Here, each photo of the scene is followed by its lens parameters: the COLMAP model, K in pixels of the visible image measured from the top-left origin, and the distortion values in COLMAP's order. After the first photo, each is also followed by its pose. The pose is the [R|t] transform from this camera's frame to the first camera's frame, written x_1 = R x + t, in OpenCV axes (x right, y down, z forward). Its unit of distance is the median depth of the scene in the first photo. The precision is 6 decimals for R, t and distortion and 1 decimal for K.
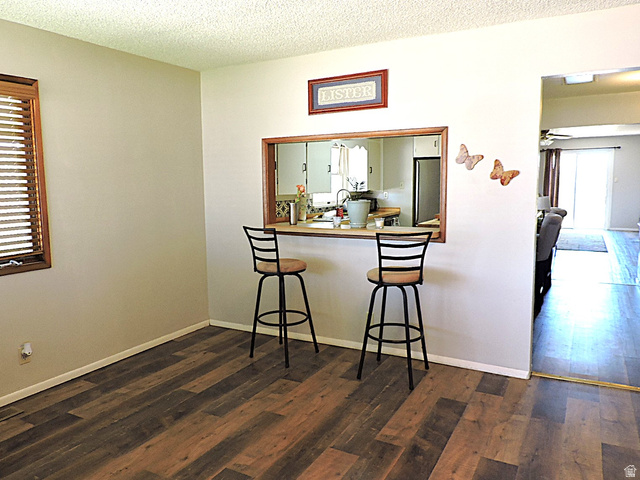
lens RADIAL K [[481.3, 0, 322.8], [0, 481.3, 241.4], [0, 0, 1]] dist [-0.028741, 0.011274]
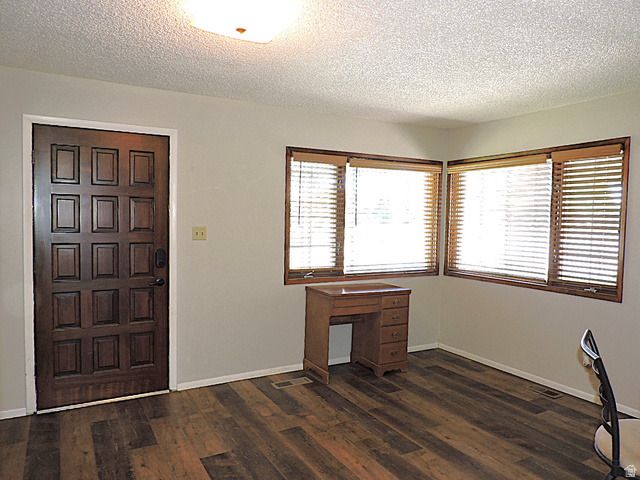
lens RADIAL K [[461.7, 0, 318.2], [0, 461.7, 240.4], [0, 0, 1]] dist [-0.028970, 0.009276]
pose [[-0.543552, 0.046865, -0.838066, 0.679973], [-0.107963, 0.986243, 0.125174, -0.142273], [0.832403, 0.158519, -0.531015, 0.947419]]
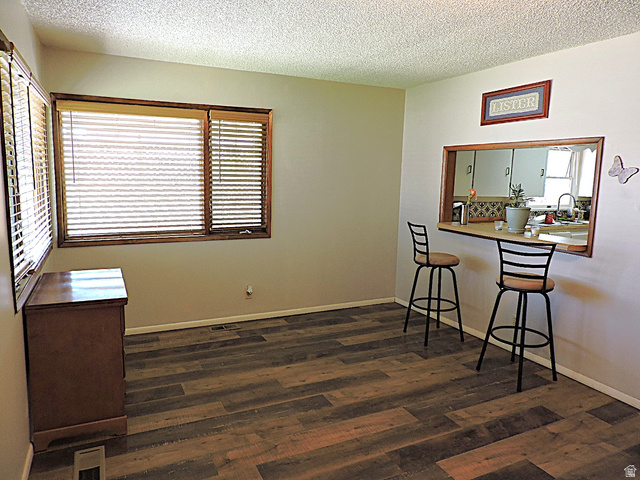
lens RADIAL K [[461.7, 0, 319.4], [0, 461.7, 239.9], [0, 0, 1]] dist [-0.028970, 0.009276]
pose [[0.813657, 0.112942, -0.570268, 0.354140], [-0.102371, 0.993454, 0.050691, -0.024834], [0.572260, 0.017134, 0.819893, -0.070417]]
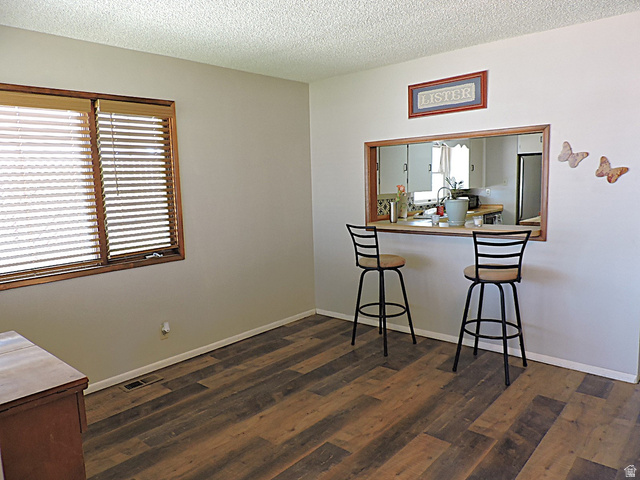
lens RADIAL K [[461.7, 0, 320.9], [0, 461.7, 240.0], [0, 0, 1]] dist [-0.028970, 0.009276]
pose [[0.974672, 0.008842, -0.223462, 0.013144], [-0.007077, 0.999937, 0.008700, -0.005111], [0.223525, -0.006898, 0.974674, -0.034191]]
